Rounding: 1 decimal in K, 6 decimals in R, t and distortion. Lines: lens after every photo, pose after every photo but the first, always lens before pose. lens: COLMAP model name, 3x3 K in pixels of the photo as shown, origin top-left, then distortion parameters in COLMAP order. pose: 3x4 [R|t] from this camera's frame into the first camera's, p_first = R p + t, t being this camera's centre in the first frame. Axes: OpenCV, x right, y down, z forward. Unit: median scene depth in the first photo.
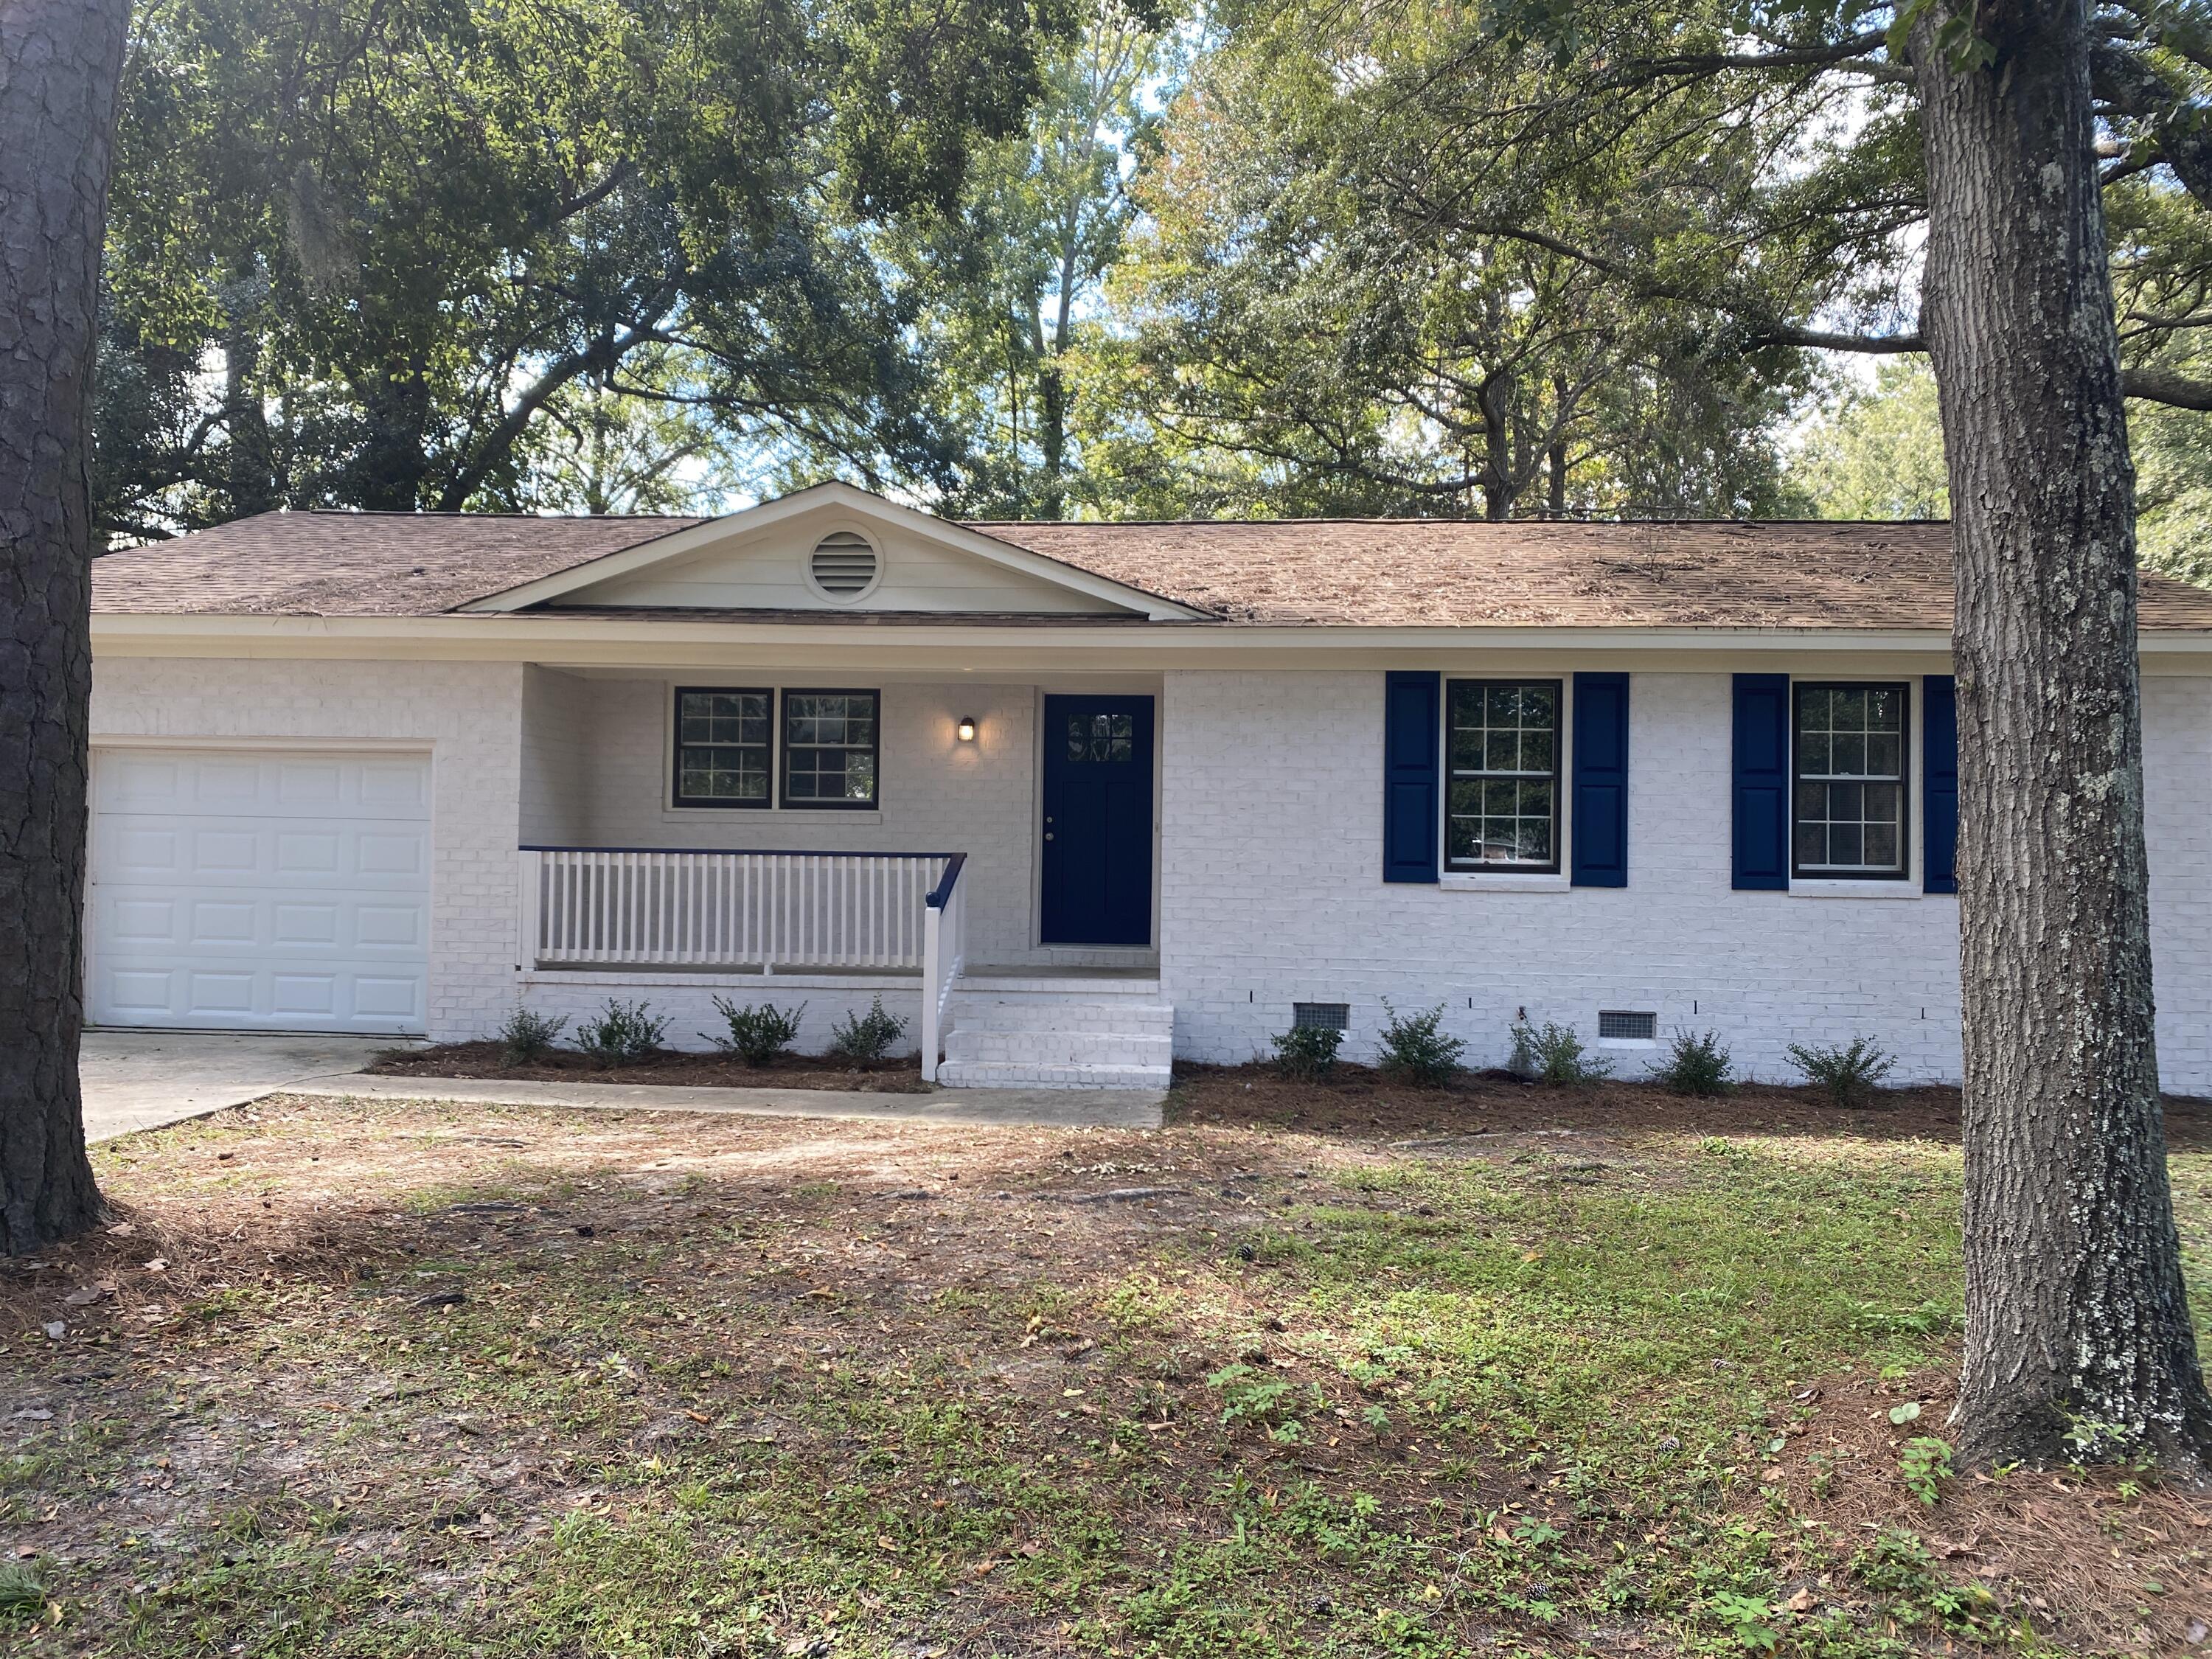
lens RADIAL K [[1640.7, 0, 1106.0], [0, 1640.7, 829.5], [0, 0, 1]] dist [0.004199, -0.000632]
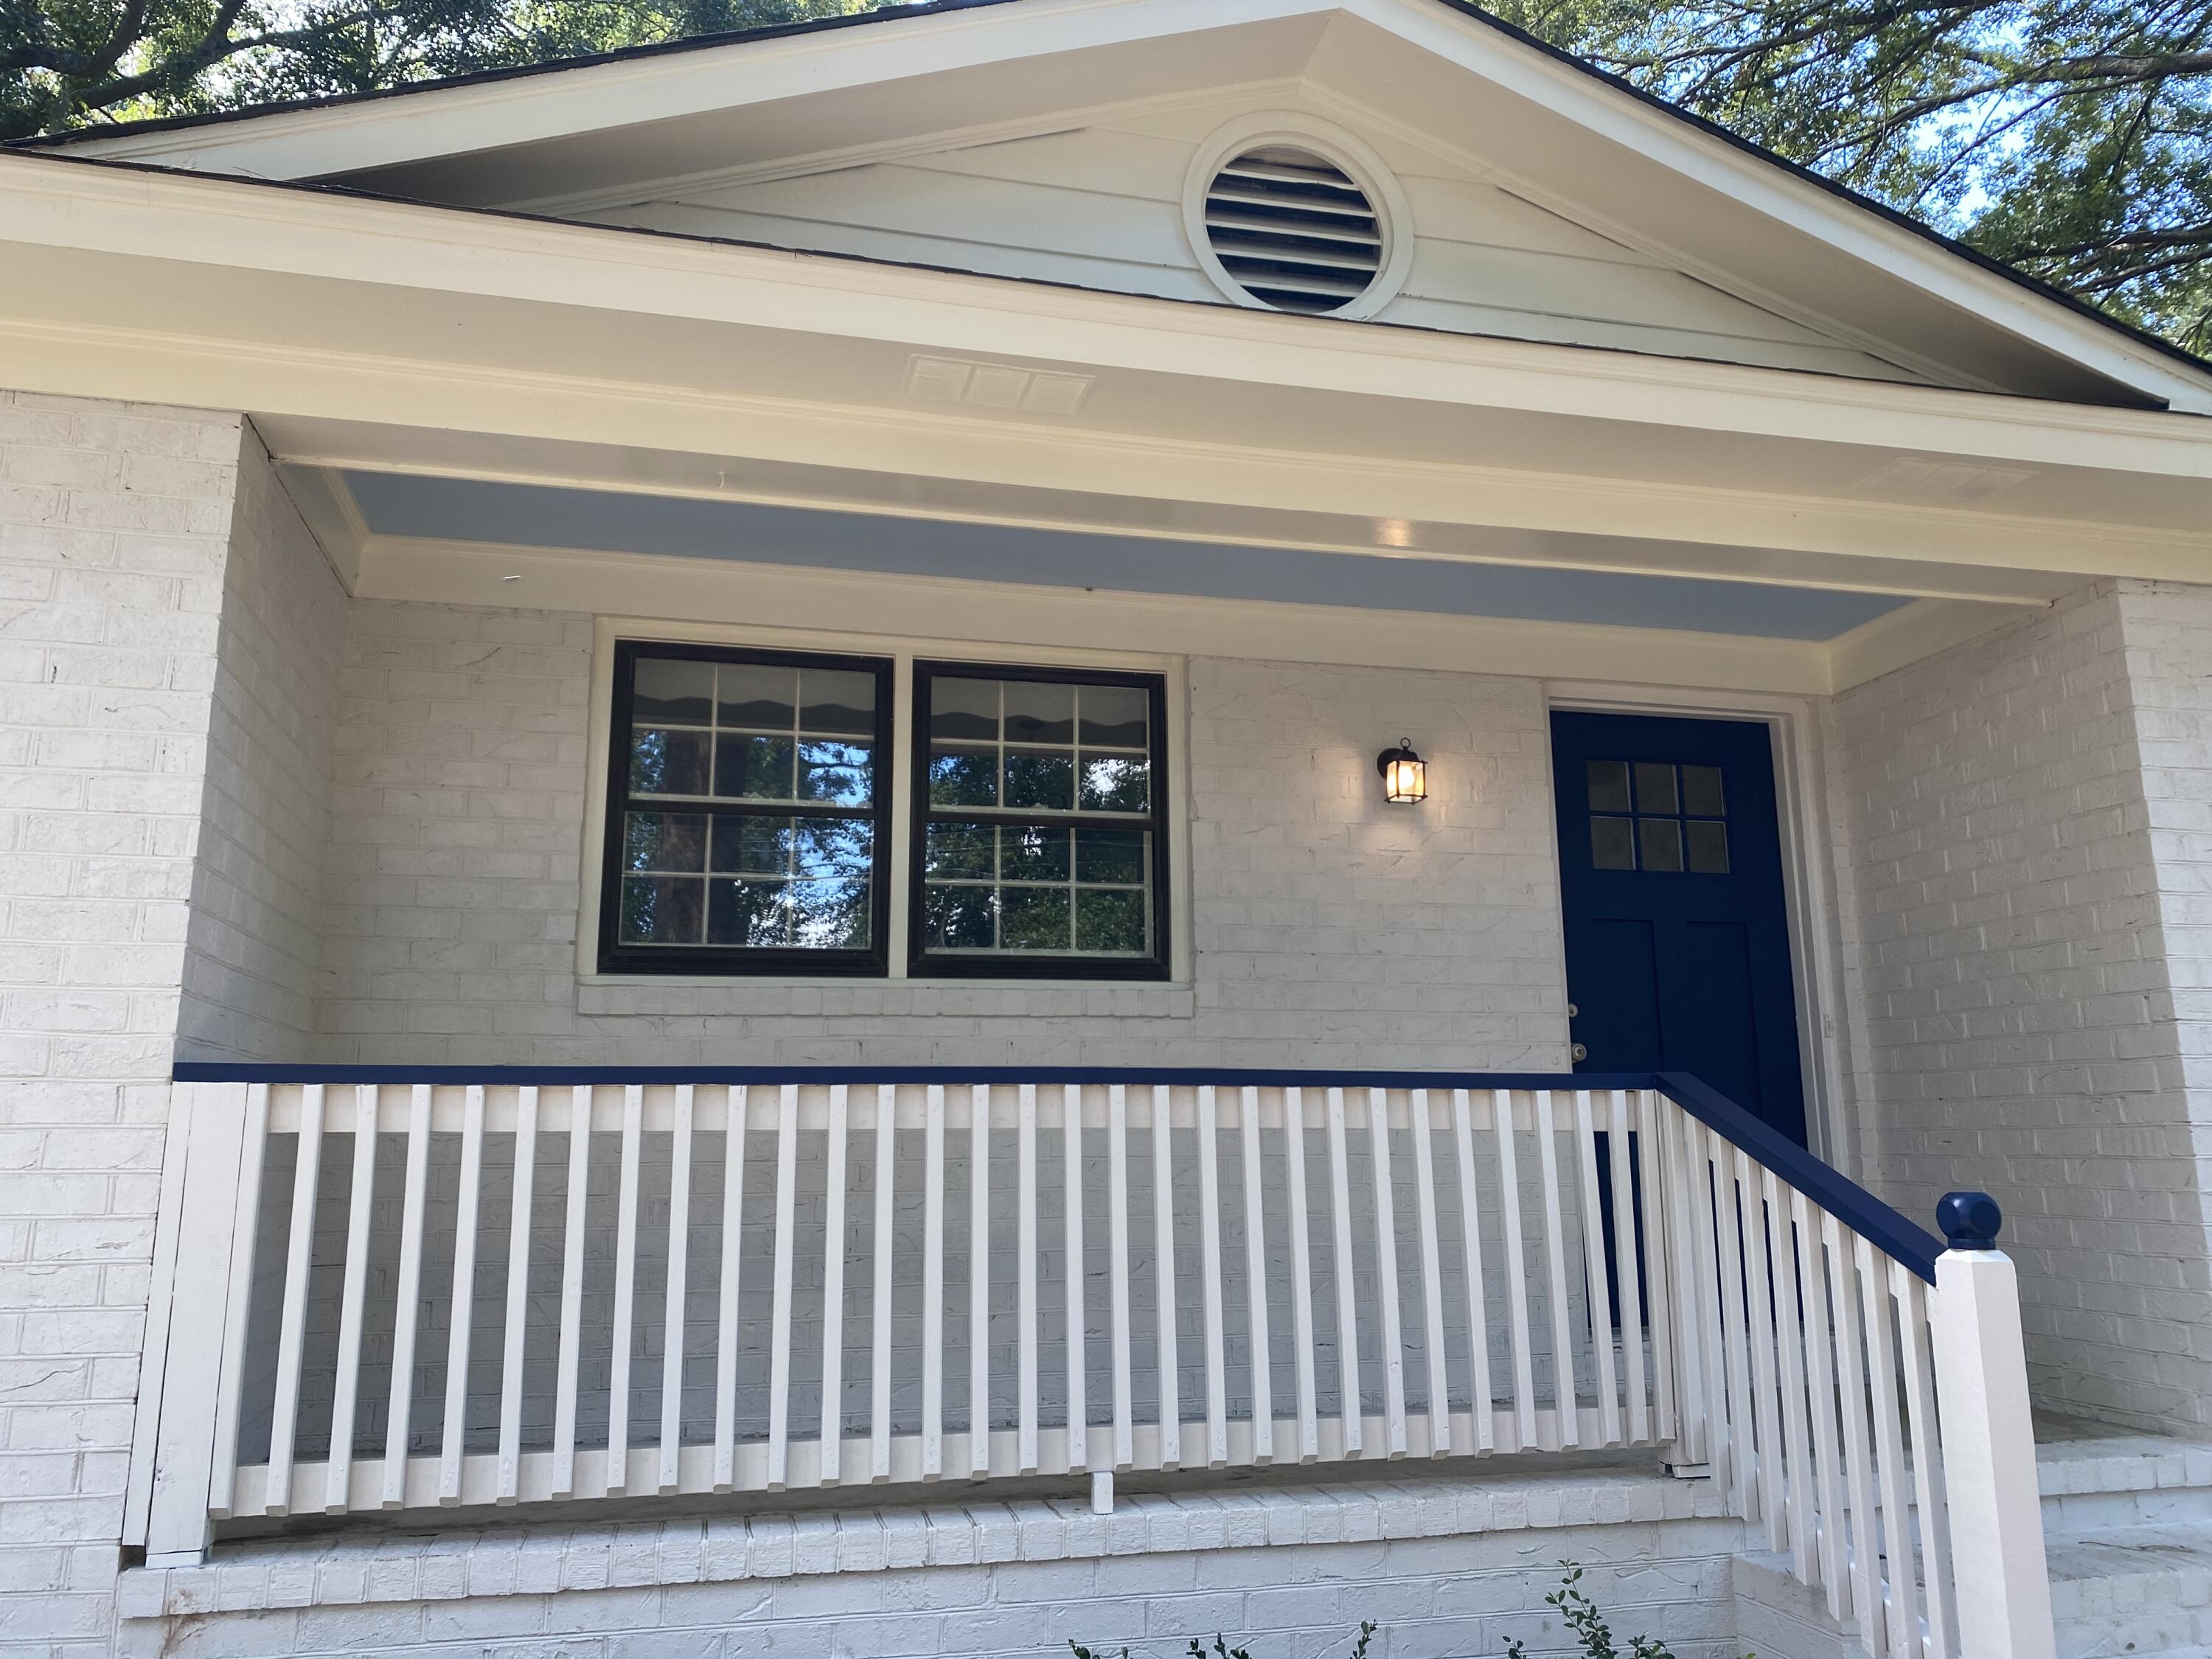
lens RADIAL K [[1638.5, 0, 1066.6], [0, 1638.5, 824.2], [0, 0, 1]] dist [0.005872, -0.003456]
pose [[0.958289, 0.037332, 0.283354, -0.296442], [0.014864, 0.983581, -0.179856, 0.021724], [-0.285415, 0.176566, 0.941999, 0.702993]]
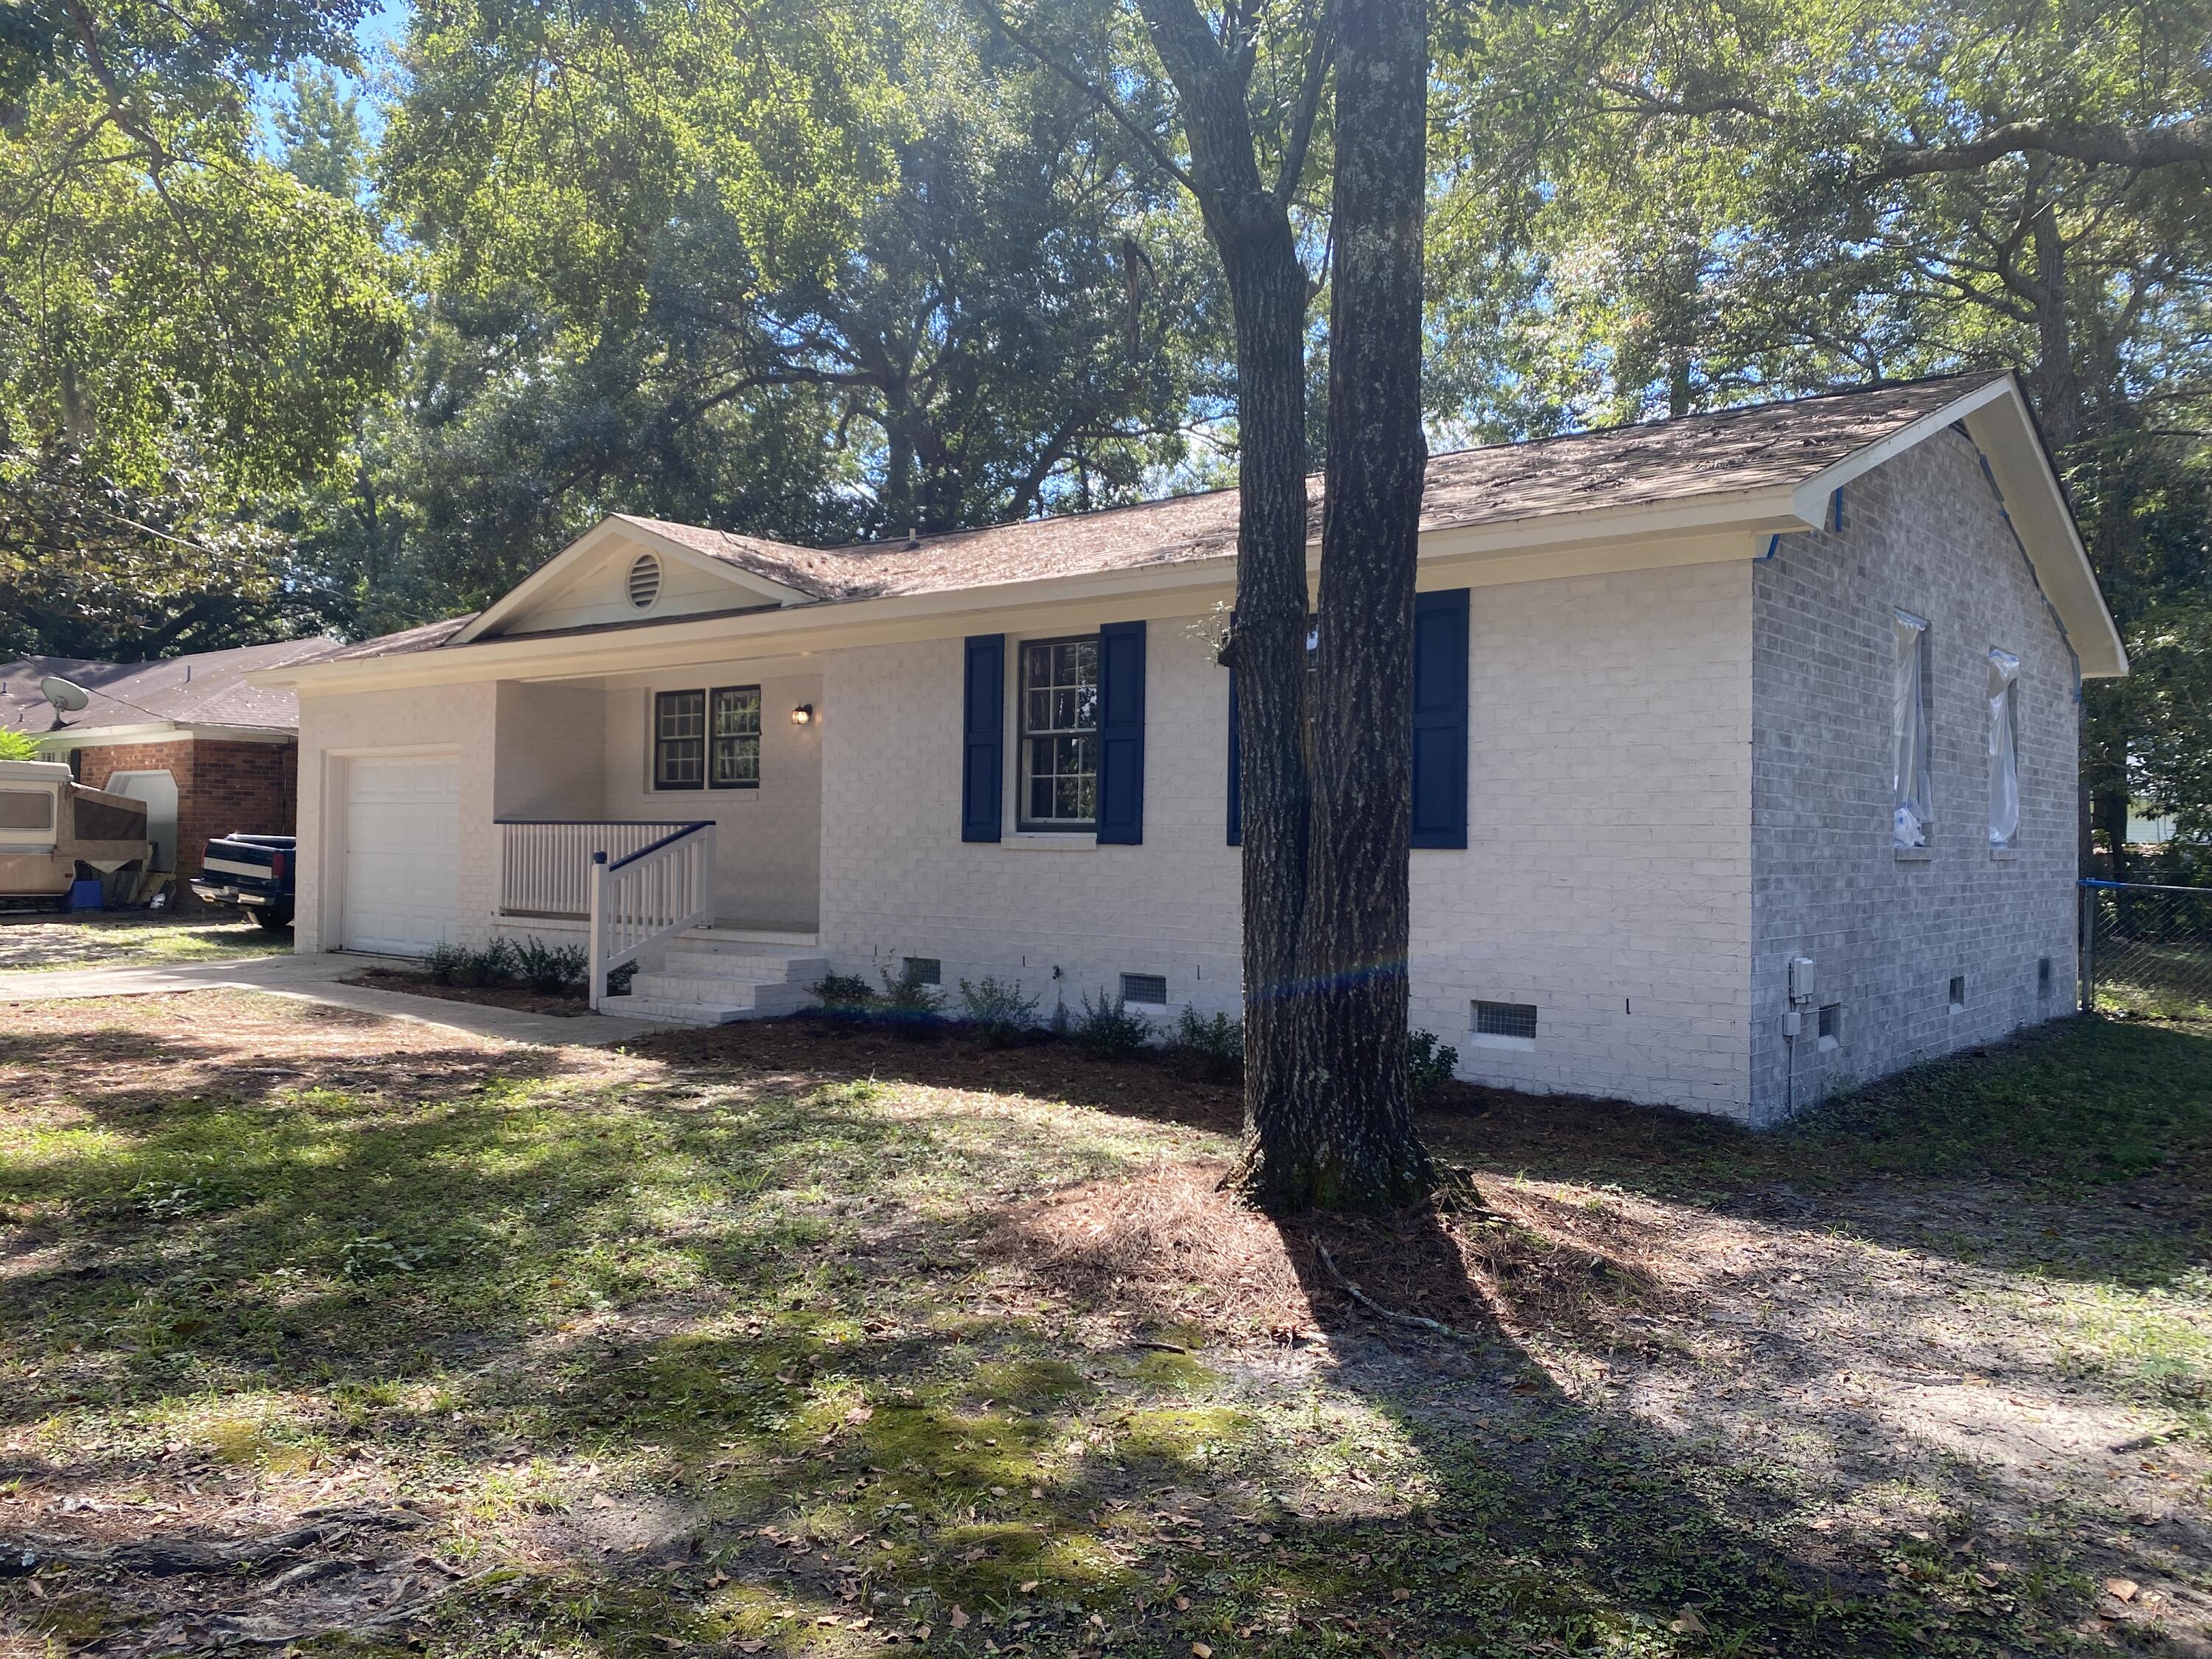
lens RADIAL K [[1681.7, 0, 1139.7], [0, 1681.7, 827.0], [0, 0, 1]] dist [-0.030658, 0.052226]
pose [[0.833512, -0.010668, -0.552399, 0.806734], [0.000331, 0.999823, -0.018809, 0.040528], [0.552502, 0.015495, 0.833368, 0.173965]]
